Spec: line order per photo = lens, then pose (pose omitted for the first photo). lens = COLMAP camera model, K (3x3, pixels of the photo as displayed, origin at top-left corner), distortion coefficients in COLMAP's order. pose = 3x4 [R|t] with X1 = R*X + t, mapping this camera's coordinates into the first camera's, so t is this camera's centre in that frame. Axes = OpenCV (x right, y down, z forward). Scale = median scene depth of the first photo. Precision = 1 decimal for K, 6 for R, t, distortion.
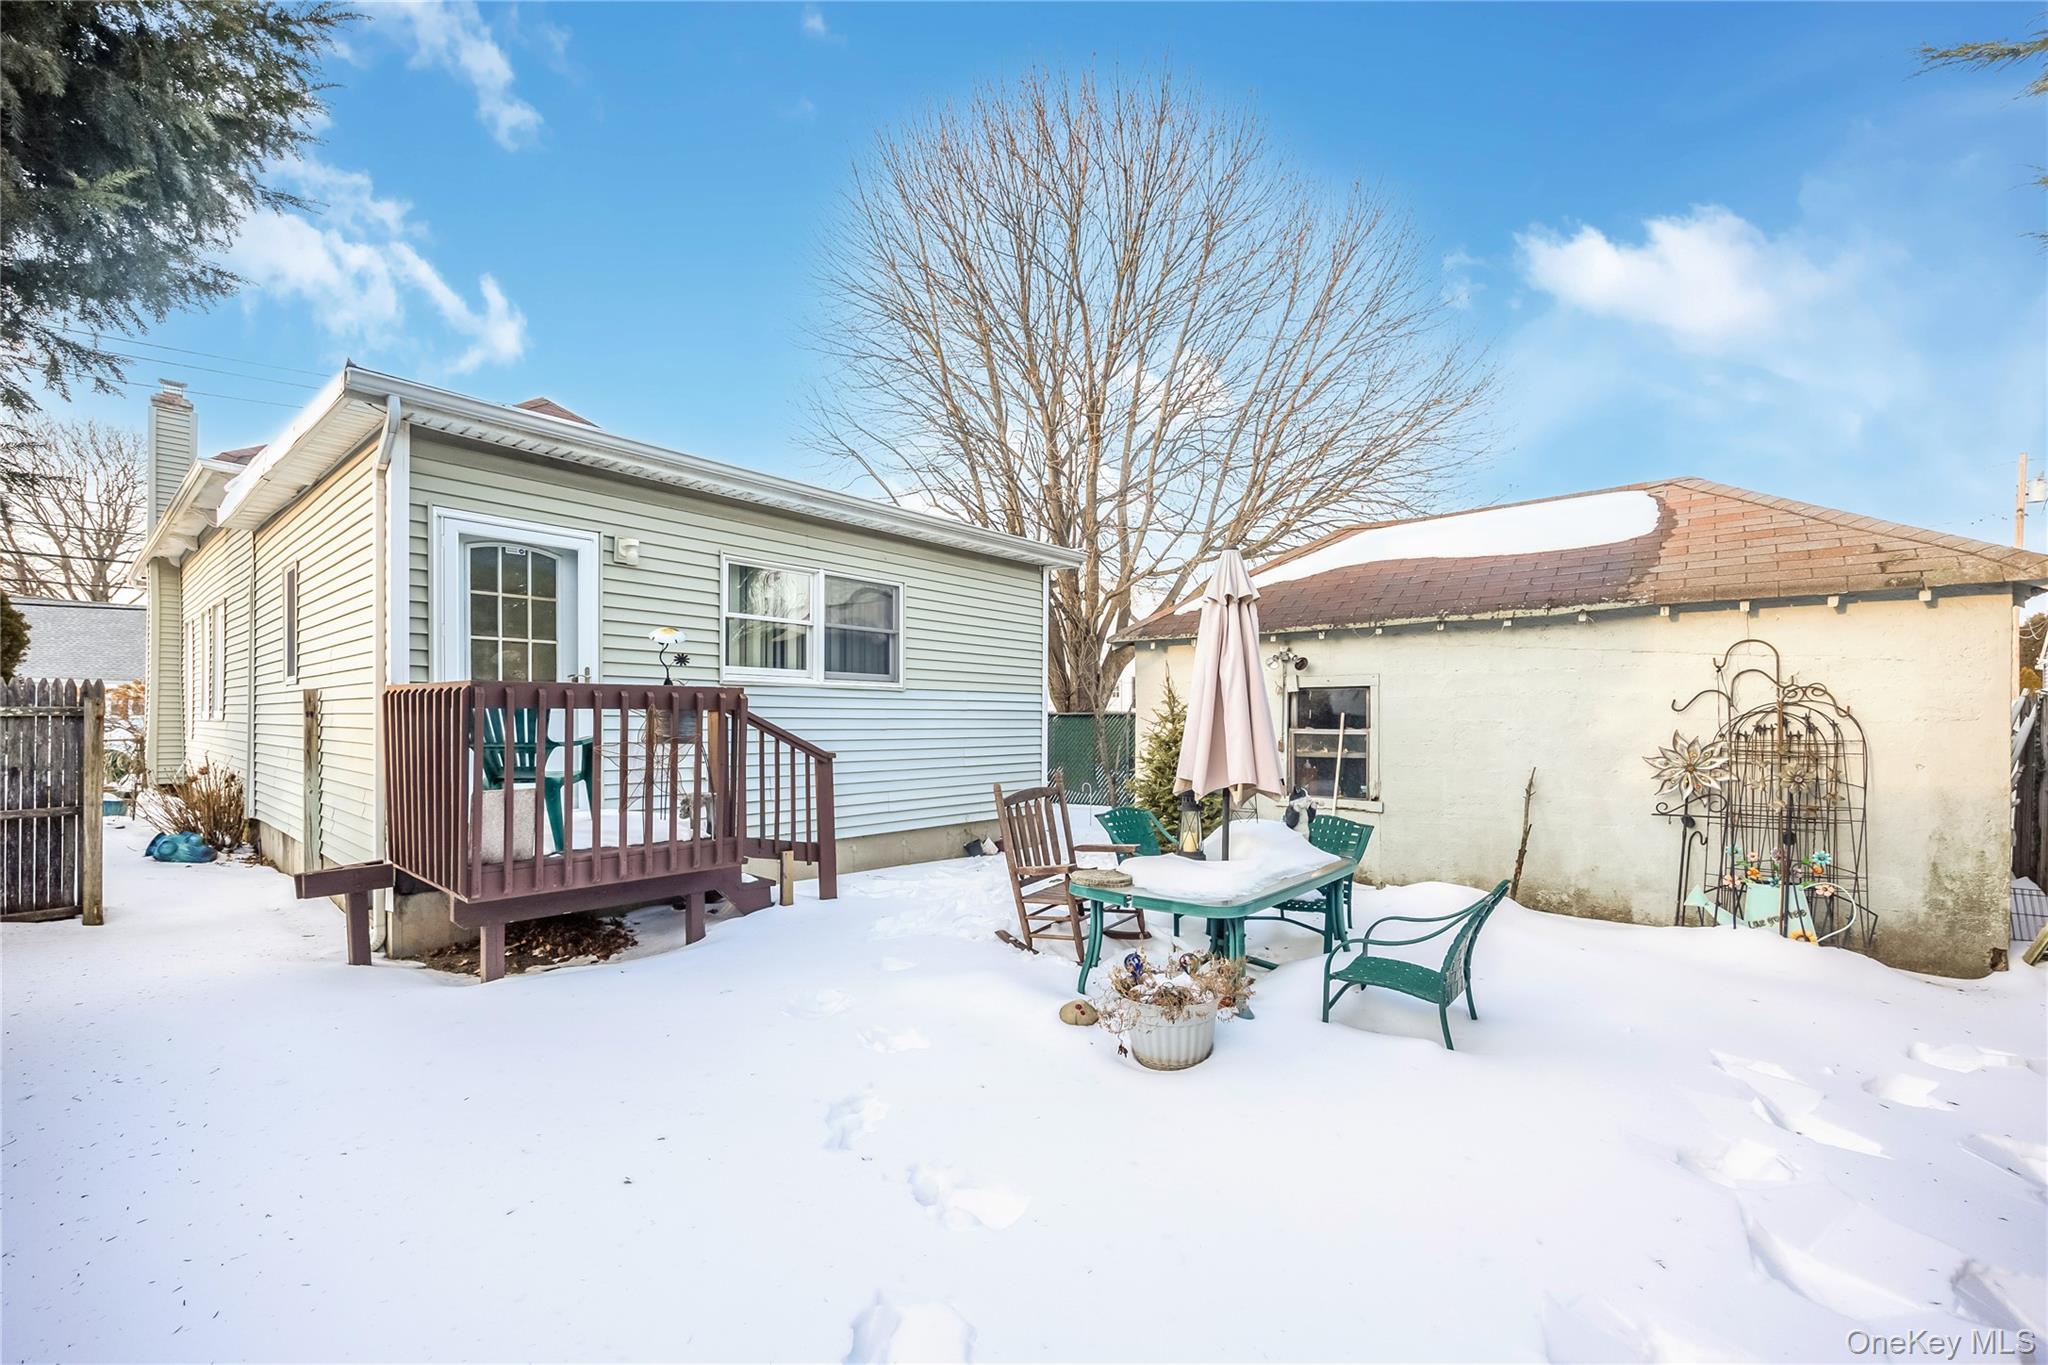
lens RADIAL K [[822.5, 0, 1003.7], [0, 822.5, 715.0], [0, 0, 1]] dist [-0.005651, 0.000258]
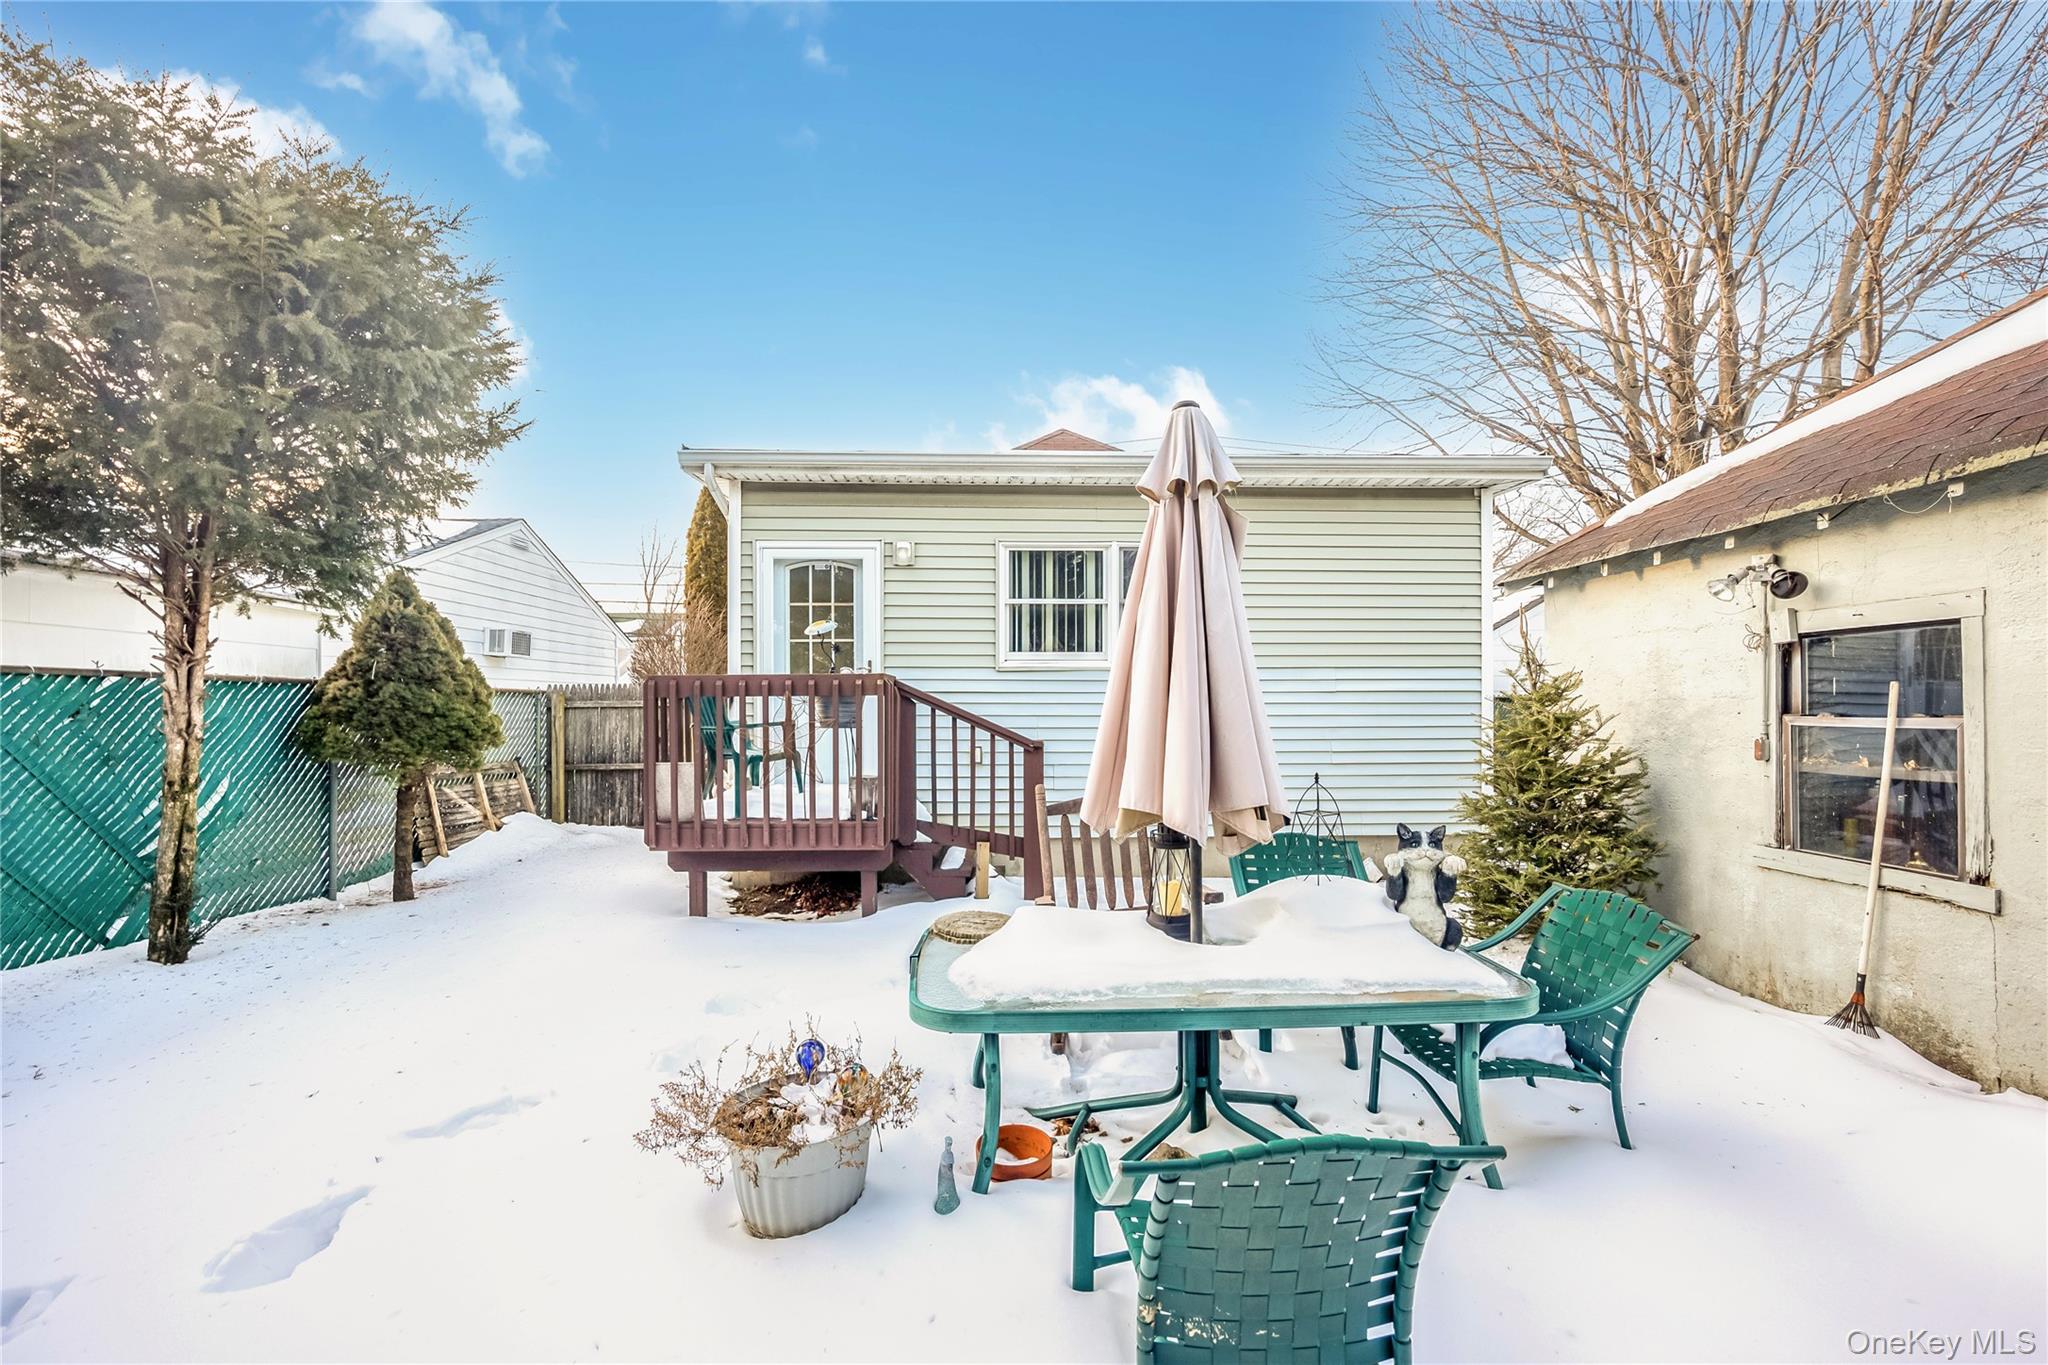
lens RADIAL K [[822.5, 0, 1023.3], [0, 822.5, 701.3], [0, 0, 1]] dist [-0.005651, 0.000258]
pose [[0.683228, -0.012122, -0.730105, 0.457699], [0.007667, 0.999926, -0.009426, 0.010011], [0.730165, 0.000842, 0.683270, 0.370518]]
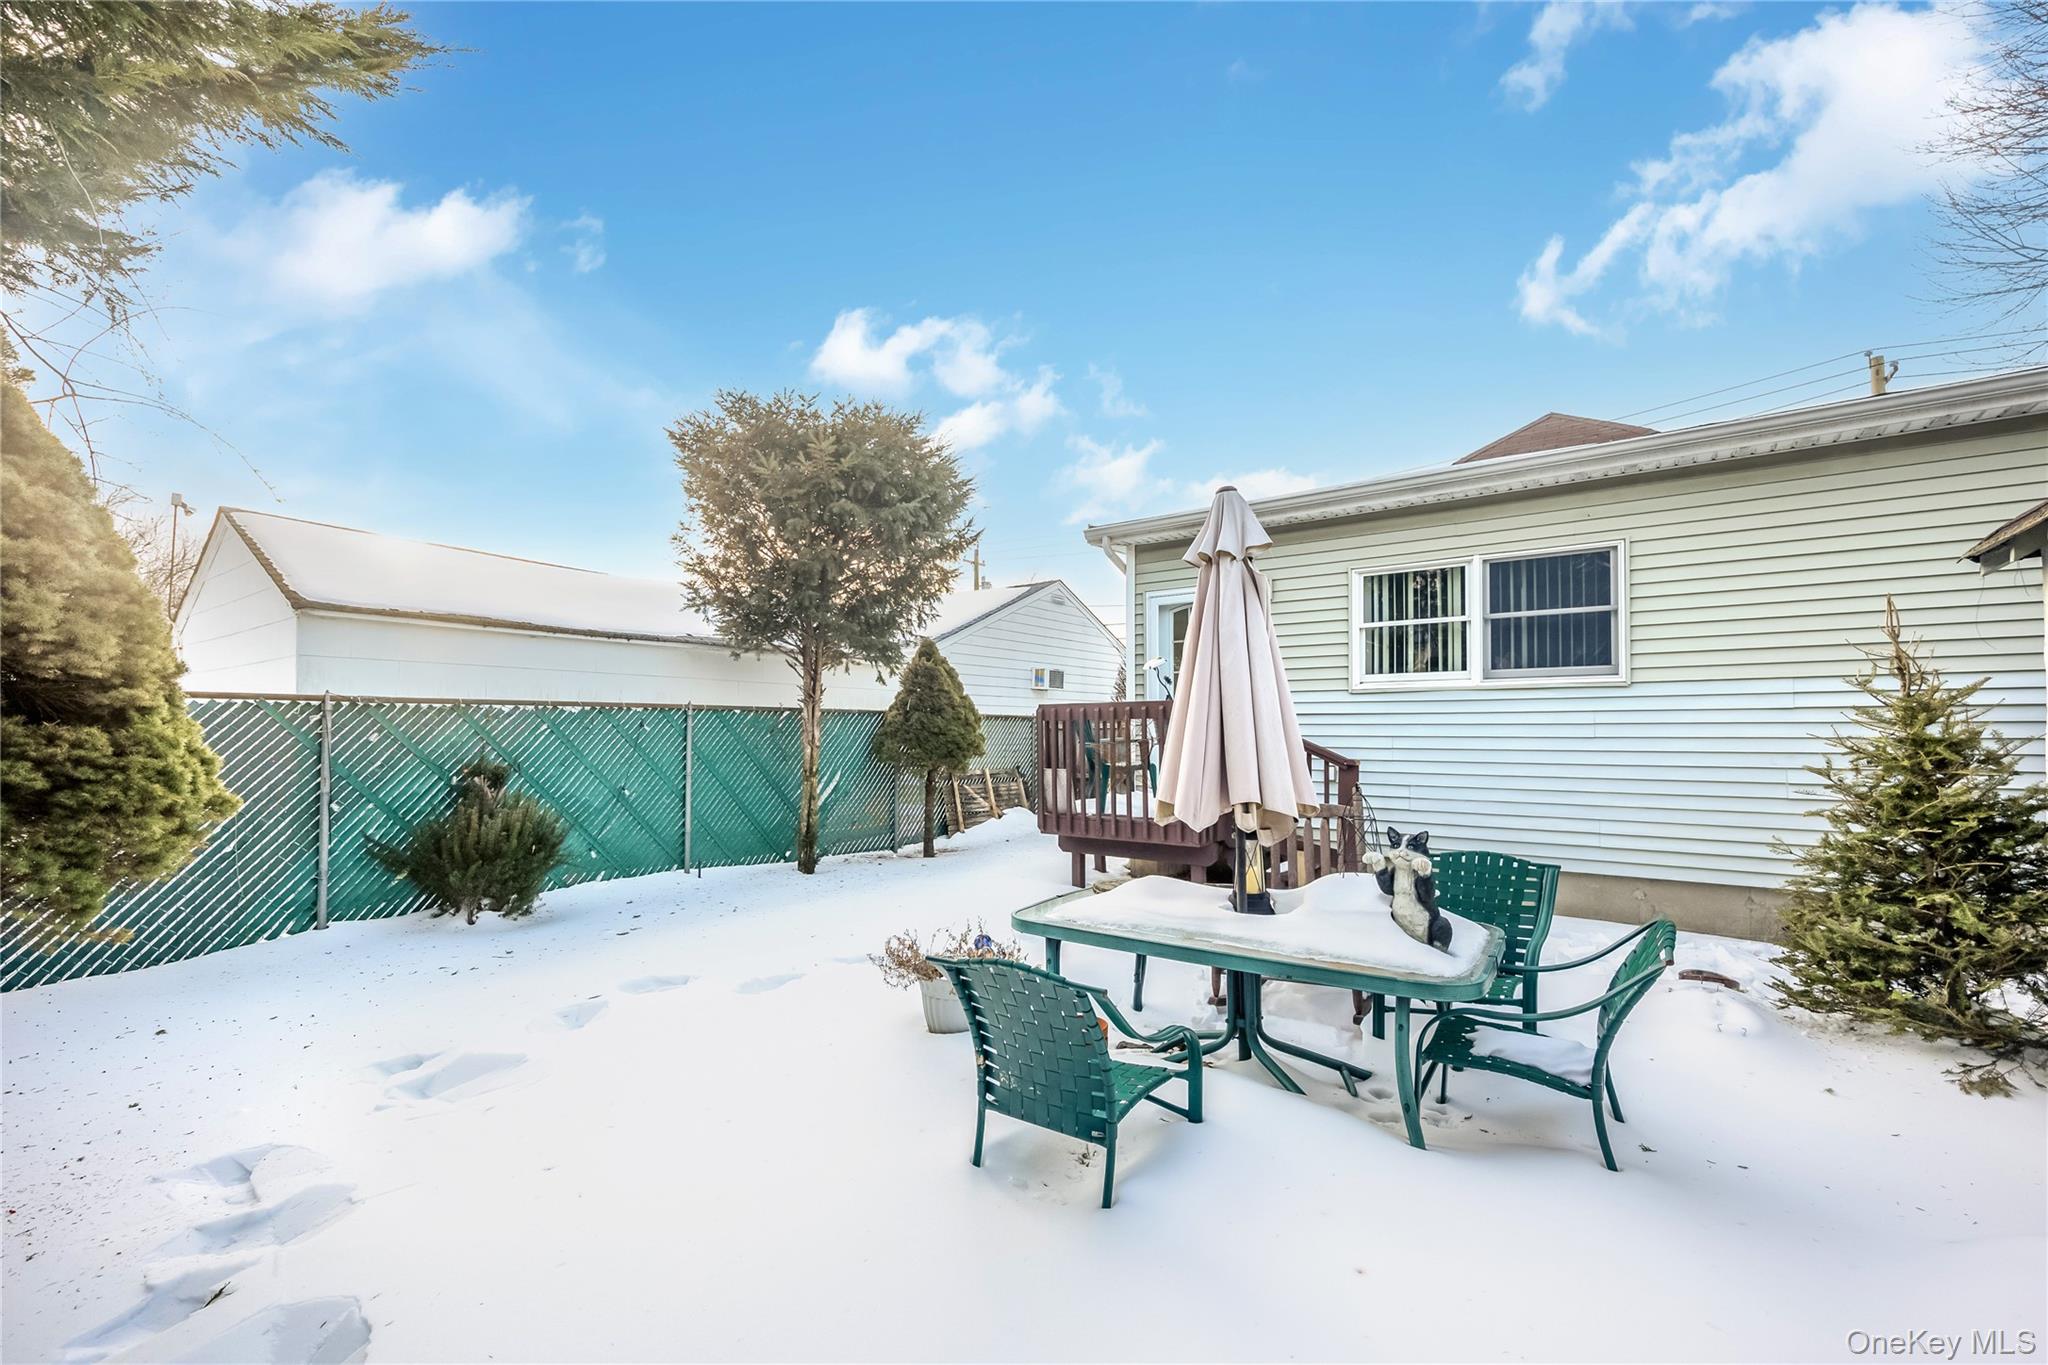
lens RADIAL K [[822.5, 0, 1015.2], [0, 822.5, 716.7], [0, 0, 1]] dist [-0.005651, 0.000258]
pose [[0.086283, -0.022822, -0.996009, 0.734426], [0.003256, 0.999739, -0.022625, 0.015440], [0.996265, -0.001290, 0.086335, 0.534501]]
